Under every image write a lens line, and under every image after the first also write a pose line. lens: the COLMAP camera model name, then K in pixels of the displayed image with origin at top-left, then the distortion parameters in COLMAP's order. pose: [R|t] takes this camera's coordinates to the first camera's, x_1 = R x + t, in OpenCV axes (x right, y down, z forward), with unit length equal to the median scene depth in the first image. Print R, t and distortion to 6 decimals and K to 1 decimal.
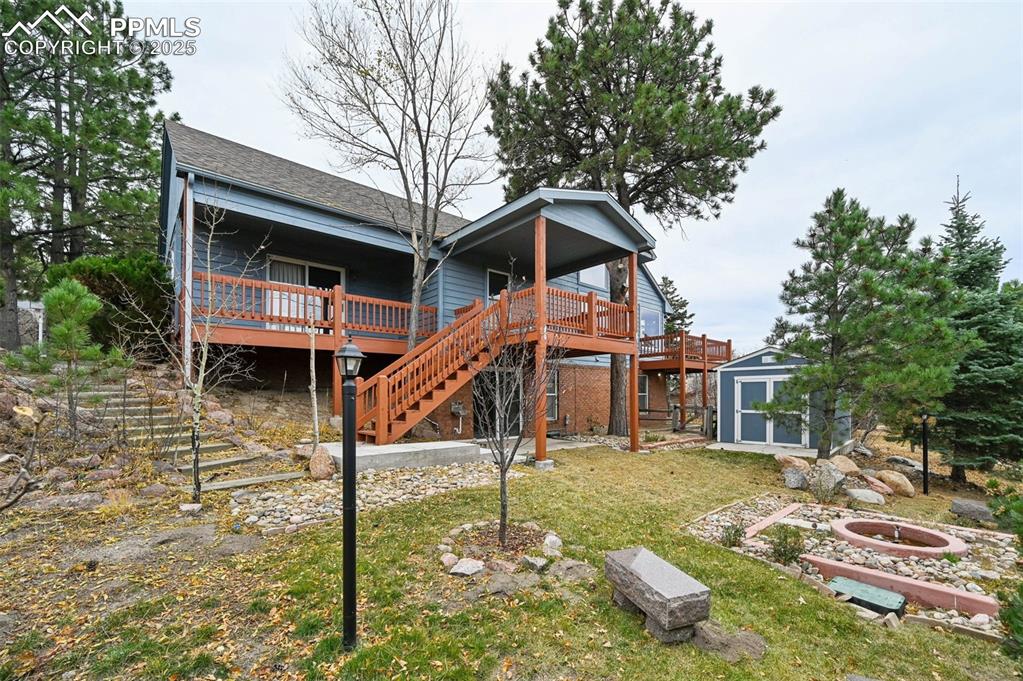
lens RADIAL K [[427.2, 0, 513.1], [0, 427.2, 392.7], [0, 0, 1]] dist [-0.000638, -0.000296]
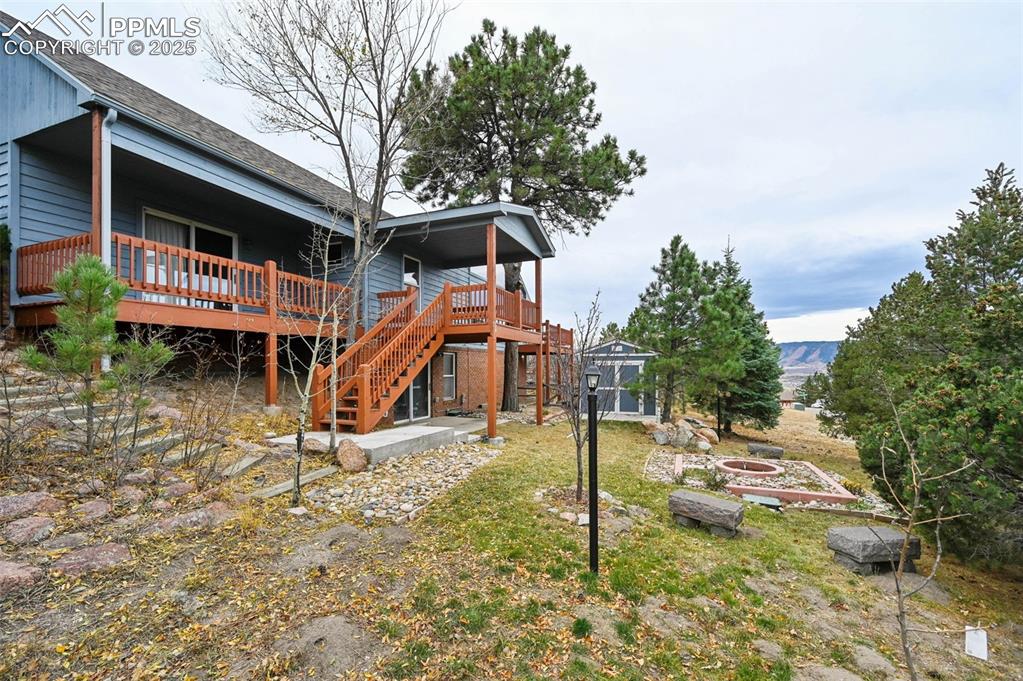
lens RADIAL K [[428.3, 0, 511.1], [0, 428.3, 368.4], [0, 0, 1]] dist [-0.000143, -0.000344]
pose [[0.894400, 0.000821, 0.447266, -0.382646], [-0.004616, 0.999962, 0.007396, -0.033931], [-0.447243, -0.008680, 0.894370, -0.045671]]
